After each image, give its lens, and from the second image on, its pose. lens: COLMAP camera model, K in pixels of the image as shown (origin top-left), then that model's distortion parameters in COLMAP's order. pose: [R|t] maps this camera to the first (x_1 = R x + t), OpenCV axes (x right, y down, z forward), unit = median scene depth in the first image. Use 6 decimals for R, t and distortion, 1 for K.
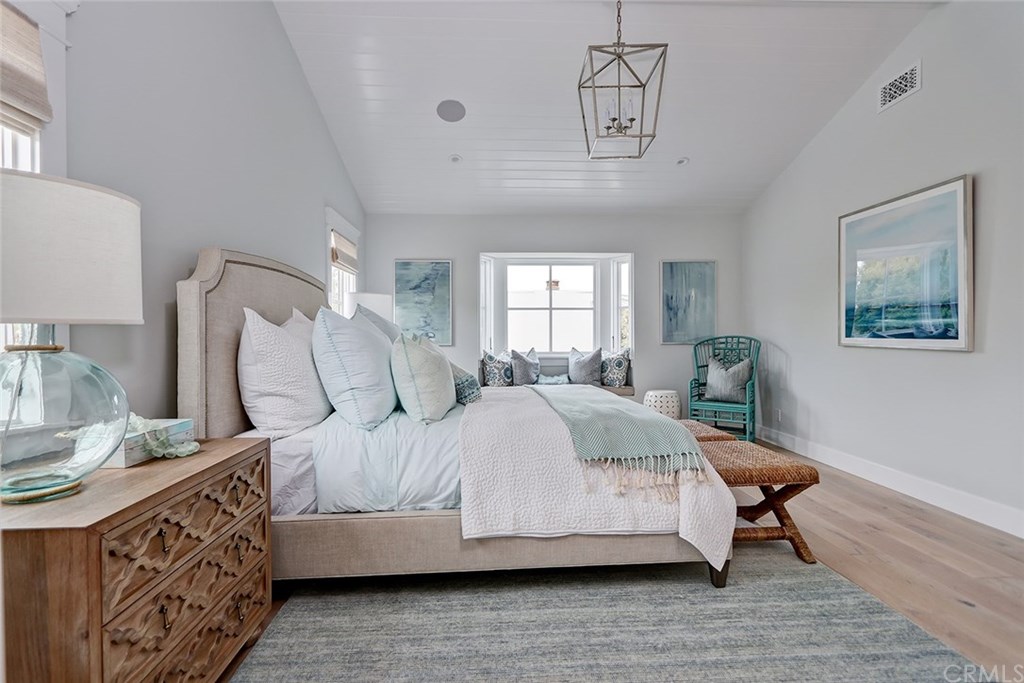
lens RADIAL K [[468.3, 0, 512.1], [0, 468.3, 340.1], [0, 0, 1]] dist [0.000234, -0.000053]
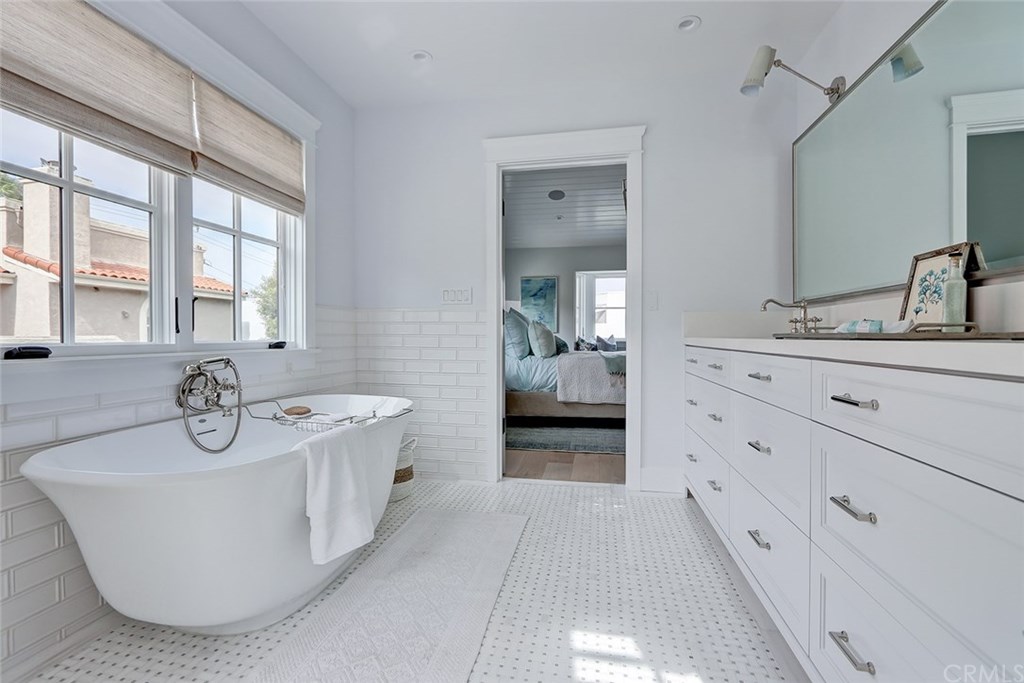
lens RADIAL K [[468.3, 0, 515.8], [0, 468.3, 337.7], [0, 0, 1]] dist [0.000234, -0.000053]
pose [[0.974778, 0.006534, -0.223083, 0.088059], [-0.006738, 0.999977, -0.000151, 0.031596], [0.223077, 0.001650, 0.974799, -0.559716]]
